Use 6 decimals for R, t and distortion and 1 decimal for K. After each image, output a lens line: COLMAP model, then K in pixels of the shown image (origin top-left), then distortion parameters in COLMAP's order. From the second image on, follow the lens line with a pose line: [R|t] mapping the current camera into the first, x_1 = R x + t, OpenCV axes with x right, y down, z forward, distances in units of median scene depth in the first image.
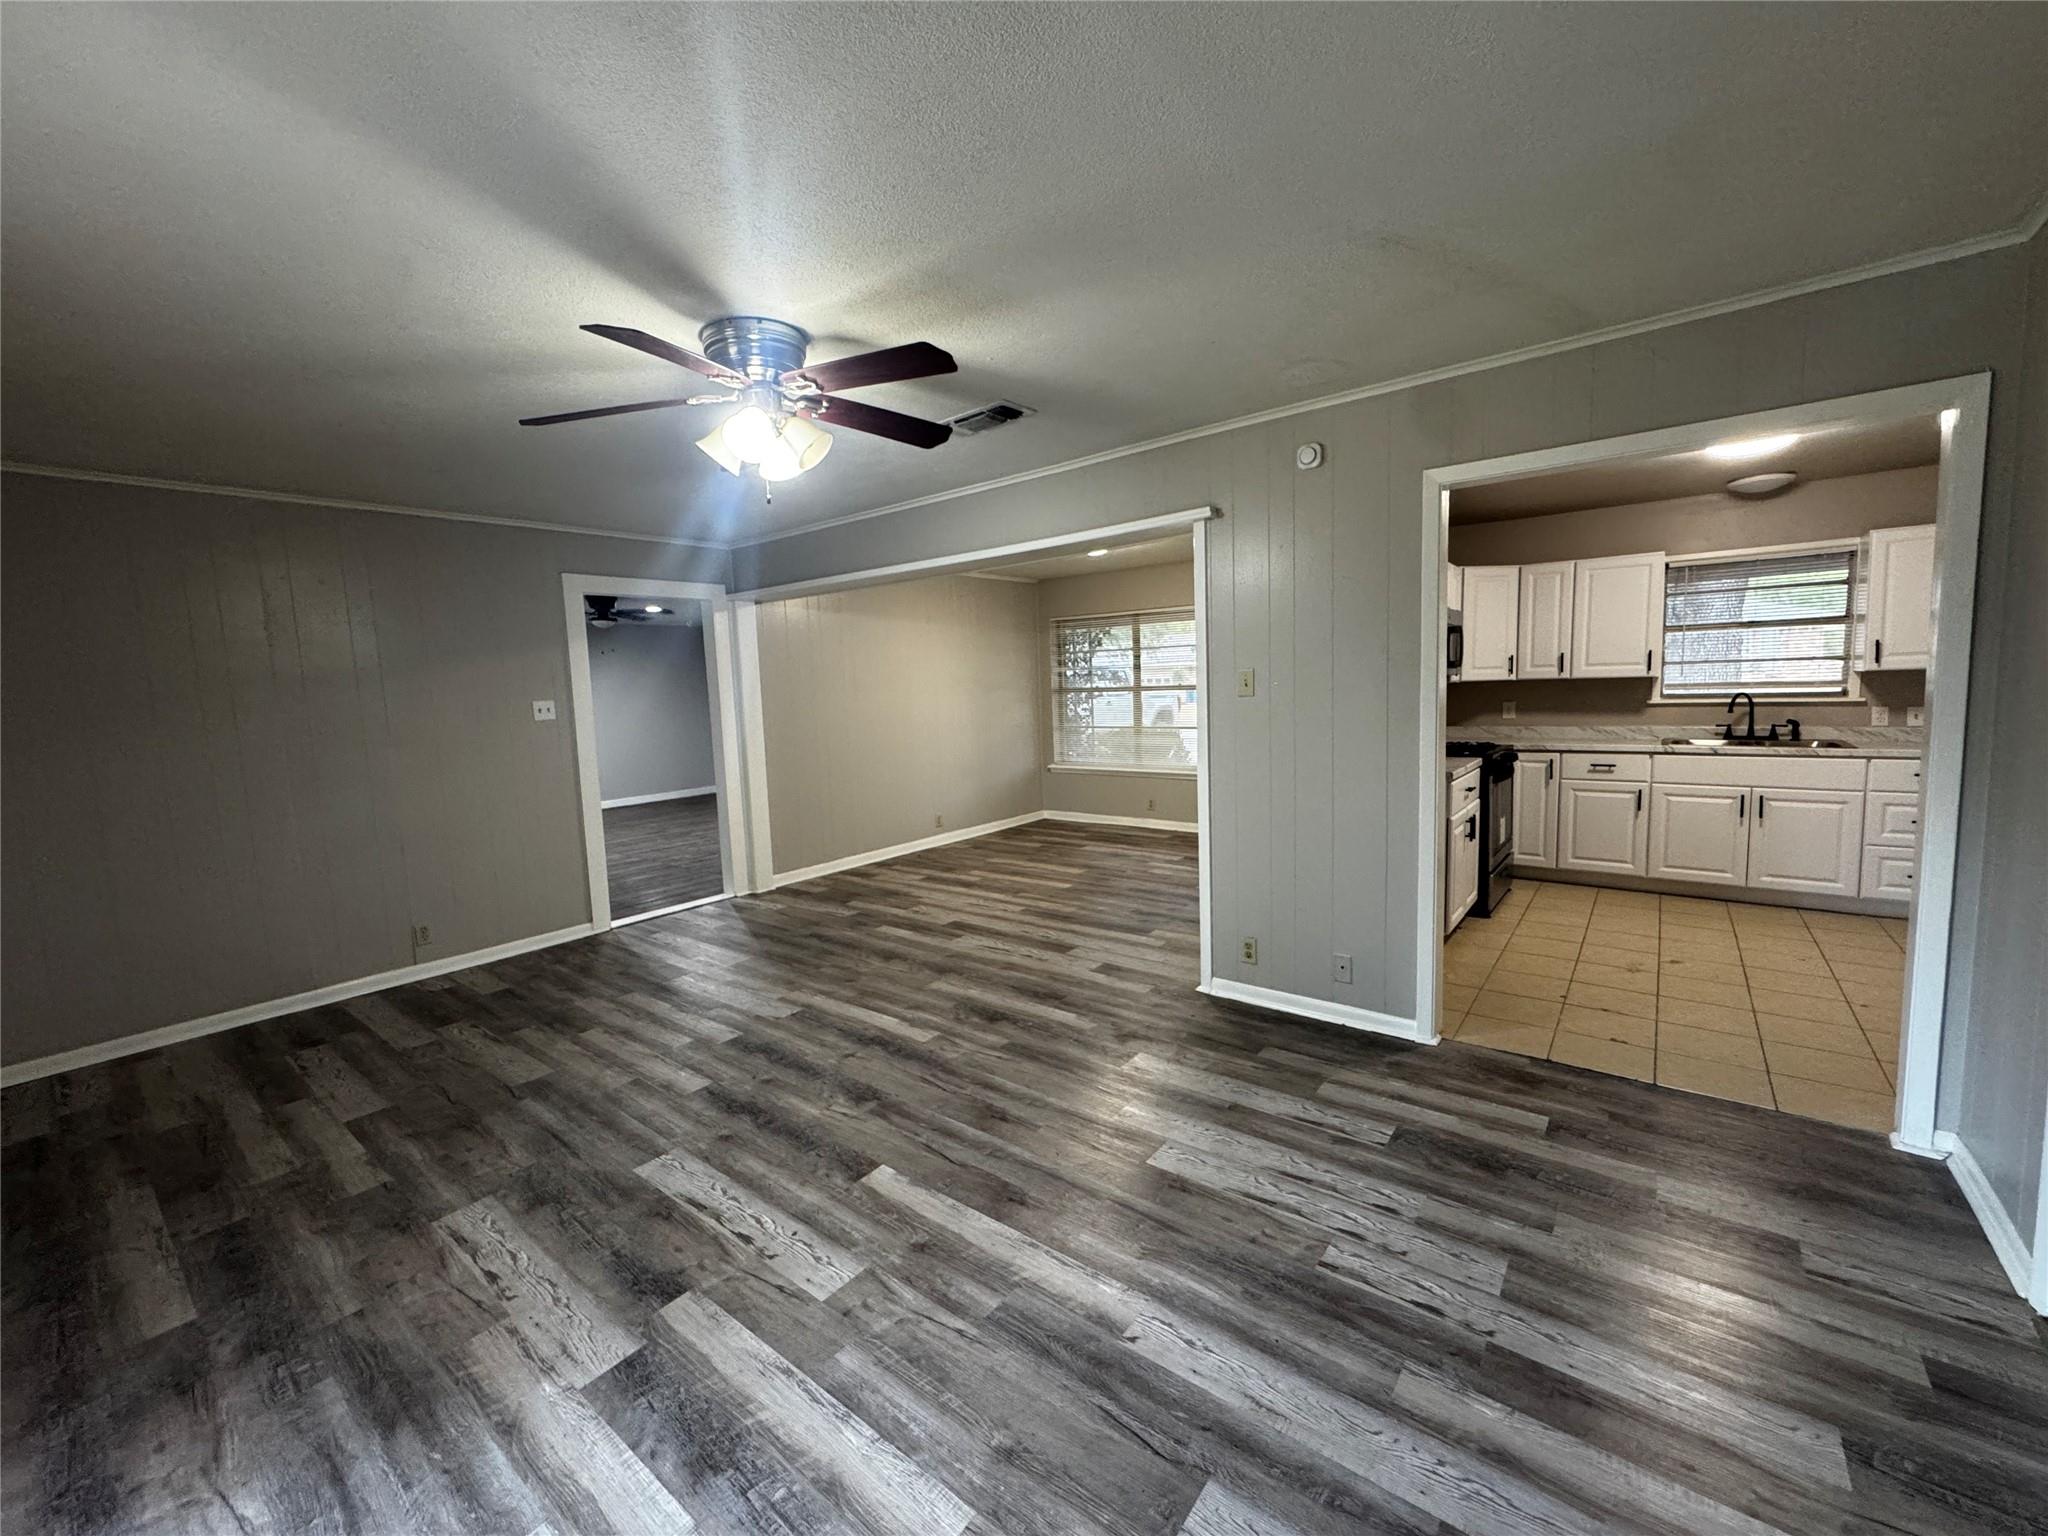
lens RADIAL K [[817.6, 0, 1023.8], [0, 817.6, 768.5], [0, 0, 1]] dist [-0.000074, 0.000711]
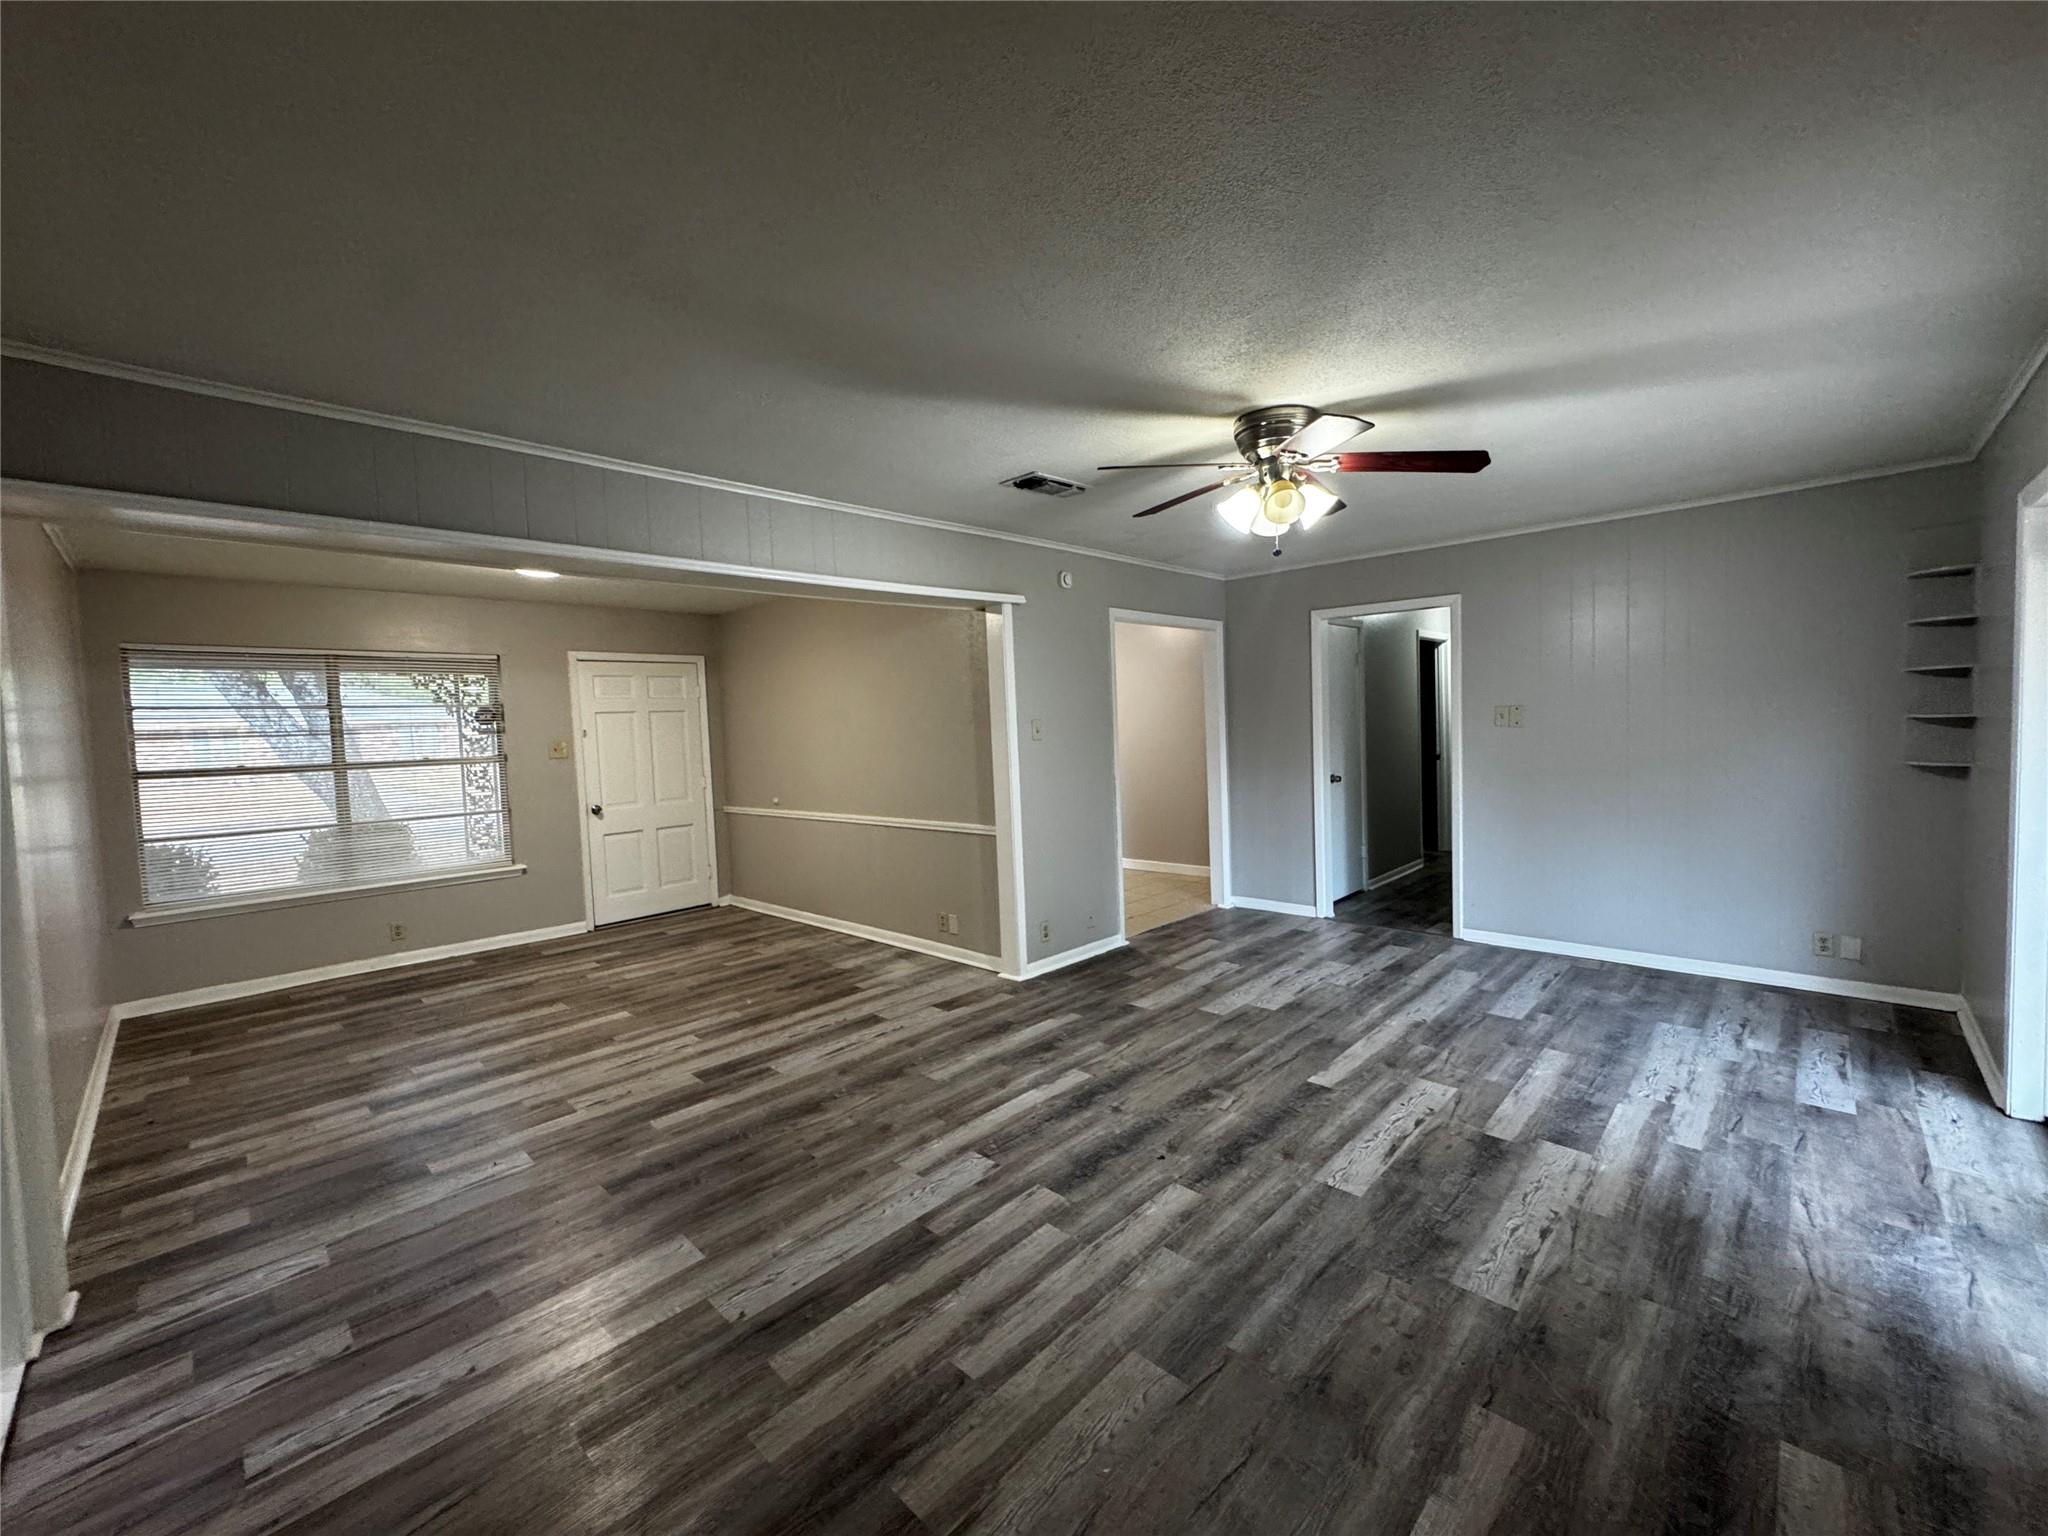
lens RADIAL K [[817.6, 0, 1018.5], [0, 817.6, 775.1], [0, 0, 1]] dist [-0.000074, 0.000711]
pose [[0.102251, -0.023620, 0.994478, -1.152276], [0.137191, 0.990500, 0.009420, -0.052255], [-0.985253, 0.135471, 0.104520, 0.964810]]
